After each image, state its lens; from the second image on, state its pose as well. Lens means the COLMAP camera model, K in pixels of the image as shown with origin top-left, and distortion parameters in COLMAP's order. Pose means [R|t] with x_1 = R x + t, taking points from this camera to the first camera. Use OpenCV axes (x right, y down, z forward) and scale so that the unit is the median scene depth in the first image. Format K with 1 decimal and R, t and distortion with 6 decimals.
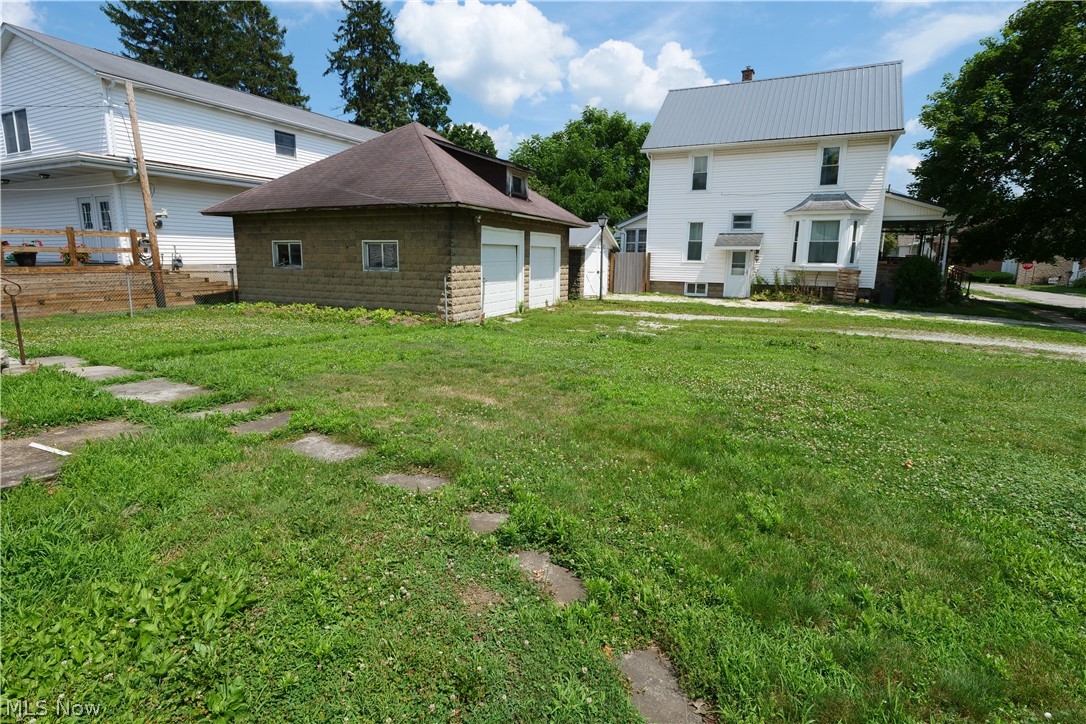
lens RADIAL K [[541.8, 0, 535.0], [0, 541.8, 354.6], [0, 0, 1]] dist [-0.002868, -0.000714]
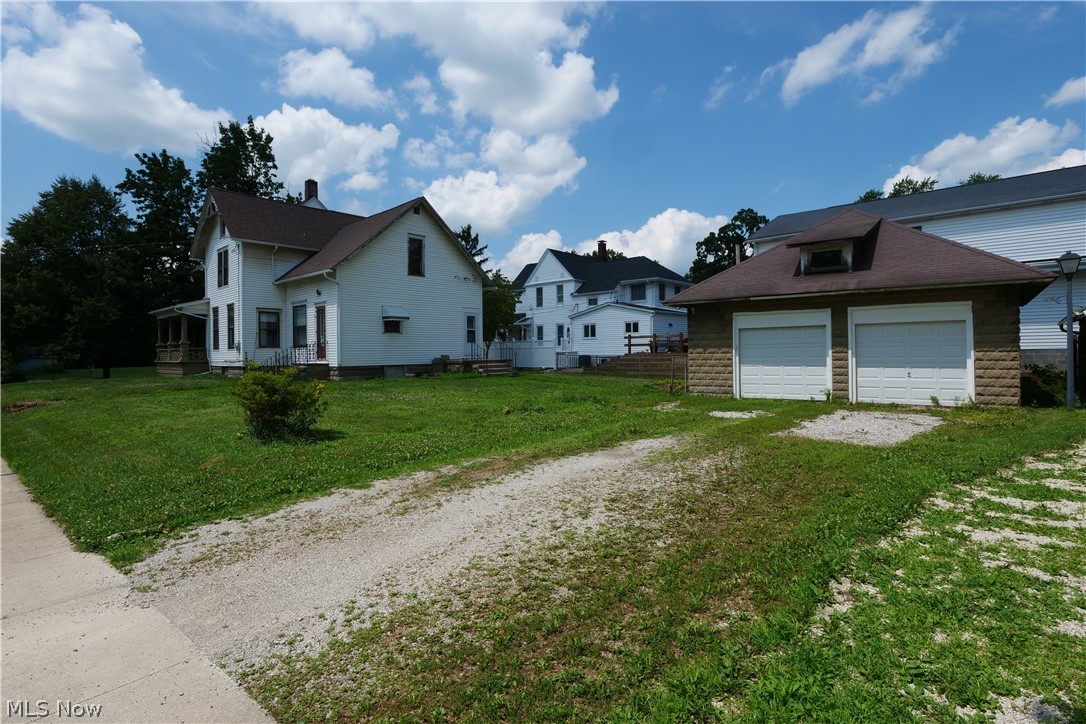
lens RADIAL K [[559.9, 0, 544.1], [0, 559.9, 356.8], [0, 0, 1]] dist [-0.009034, 0.000355]
pose [[-0.261603, -0.001363, -0.965175, 0.791394], [-0.165278, 0.985291, 0.043406, -0.093008], [0.950919, 0.170877, -0.257980, 0.657613]]
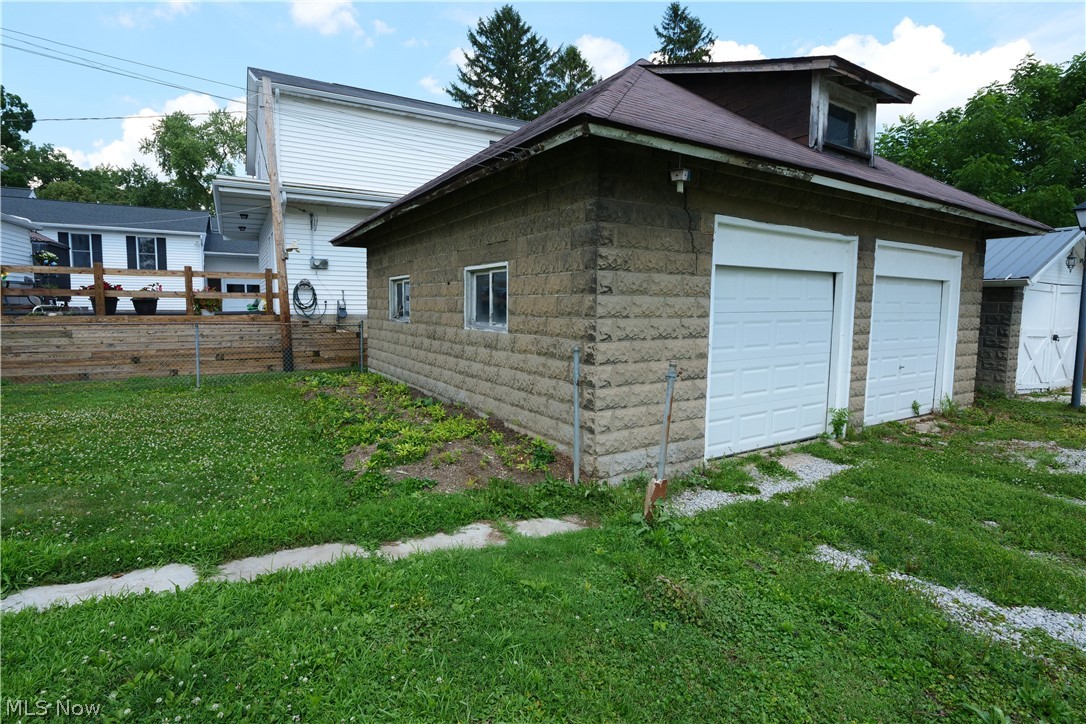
lens RADIAL K [[541.8, 0, 535.0], [0, 541.8, 354.6], [0, 0, 1]] dist [-0.002868, -0.000714]
pose [[0.832118, 0.046722, -0.552627, 0.005594], [-0.098671, 0.993020, -0.064619, -0.075474], [0.545750, 0.108299, 0.830920, 0.447317]]
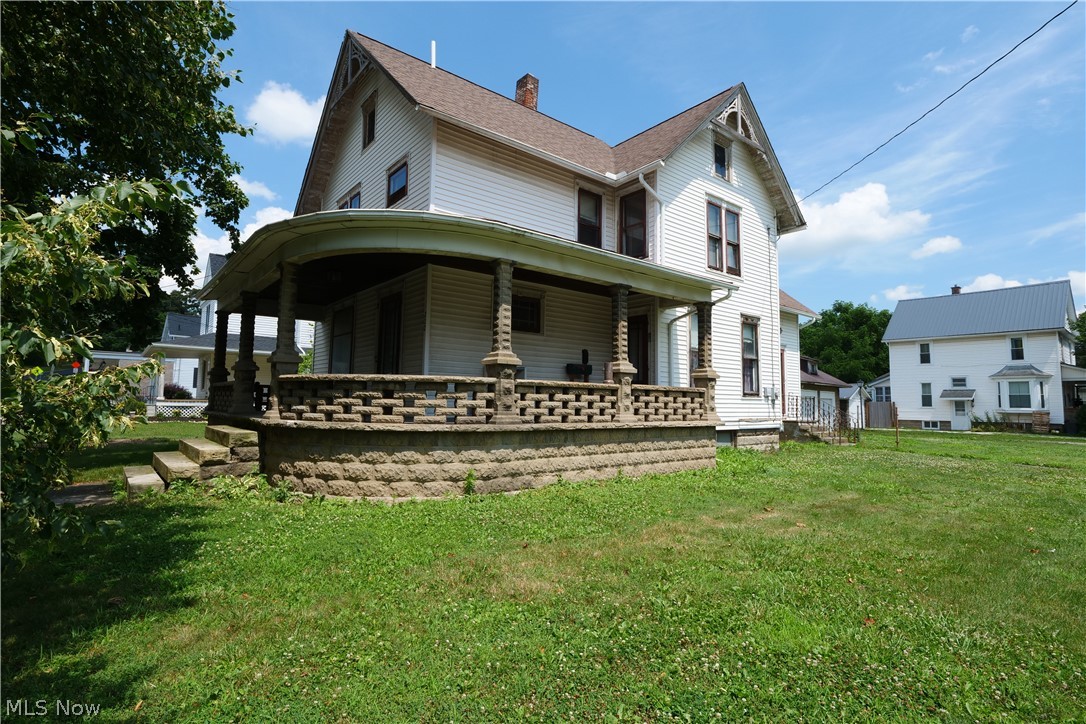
lens RADIAL K [[549.3, 0, 538.3], [0, 549.3, 357.2], [0, 0, 1]] dist [-0.008084, -0.001283]
pose [[0.928673, -0.031213, -0.369584, -0.181781], [-0.068660, 0.964763, -0.254003, 0.187988], [0.364489, 0.261261, 0.893807, -0.967588]]
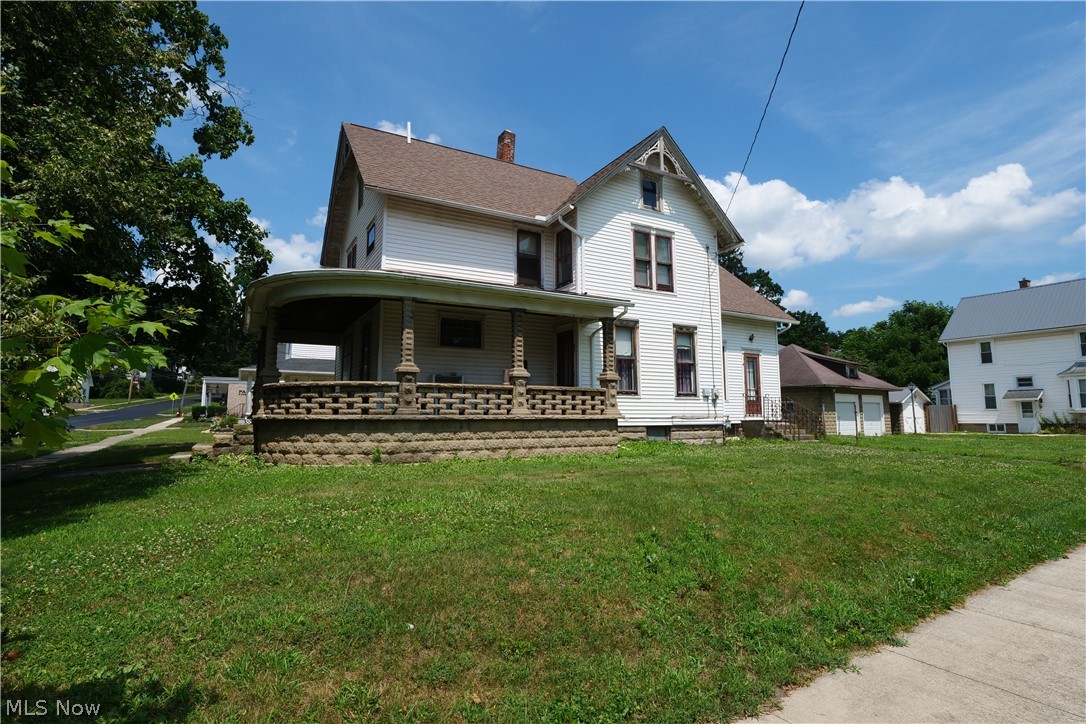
lens RADIAL K [[549.3, 0, 538.3], [0, 549.3, 357.2], [0, 0, 1]] dist [-0.008084, -0.001283]
pose [[0.851732, -0.074895, -0.518597, 0.025828], [-0.079613, 0.959743, -0.269360, 0.214714], [0.517893, 0.270710, 0.811482, -1.000690]]
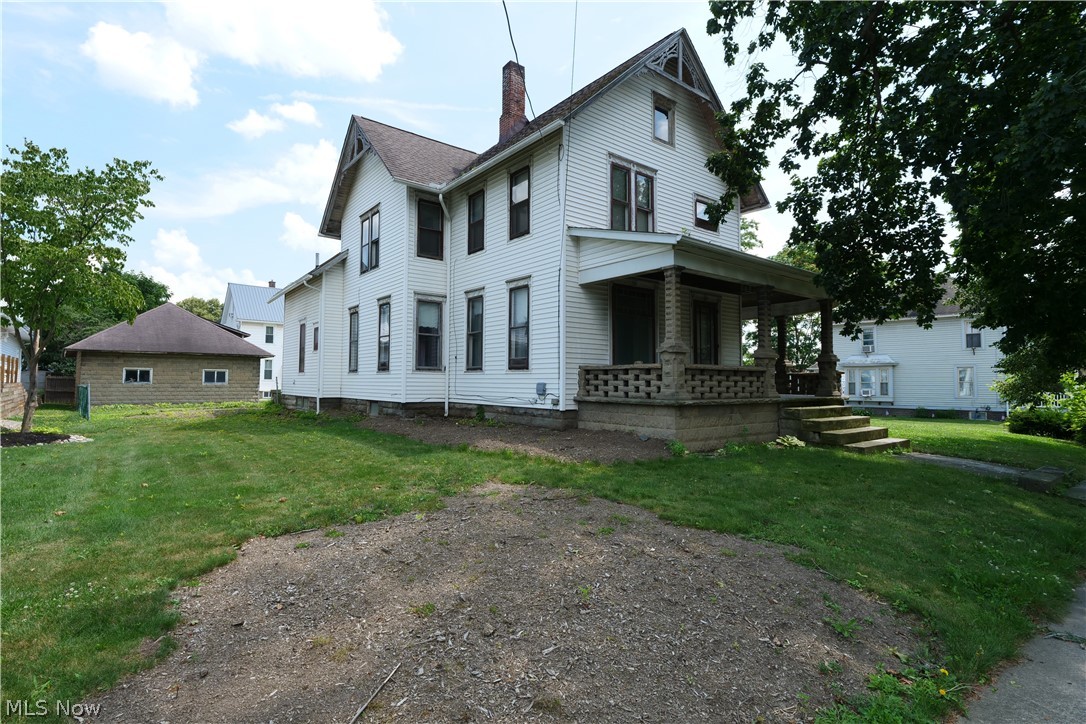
lens RADIAL K [[559.9, 0, 544.1], [0, 559.9, 356.8], [0, 0, 1]] dist [-0.009034, 0.000355]
pose [[0.369442, 0.035955, 0.928558, -1.268555], [0.167887, 0.980225, -0.104752, 0.117307], [-0.913962, 0.194593, 0.356100, -0.616345]]
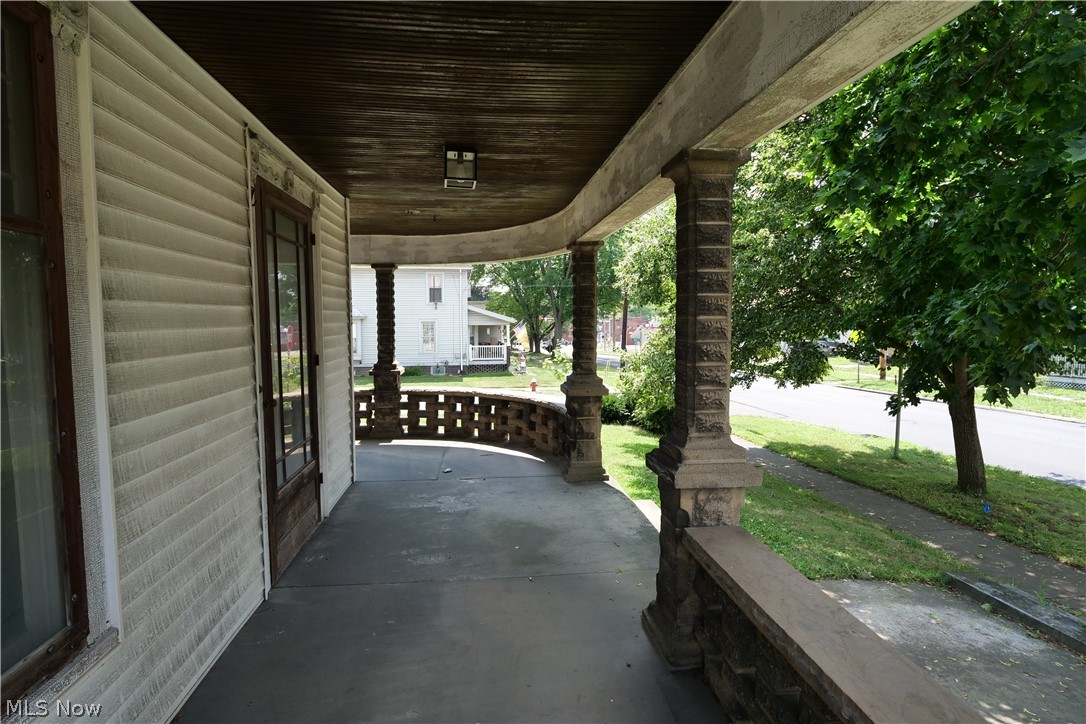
lens RADIAL K [[541.8, 0, 535.0], [0, 541.8, 354.6], [0, 0, 1]] dist [-0.002868, -0.000714]
pose [[-0.581329, -0.064034, 0.811145, -0.708657], [0.141858, 0.973655, 0.178529, 0.036253], [-0.801207, 0.218852, -0.556930, -0.516179]]
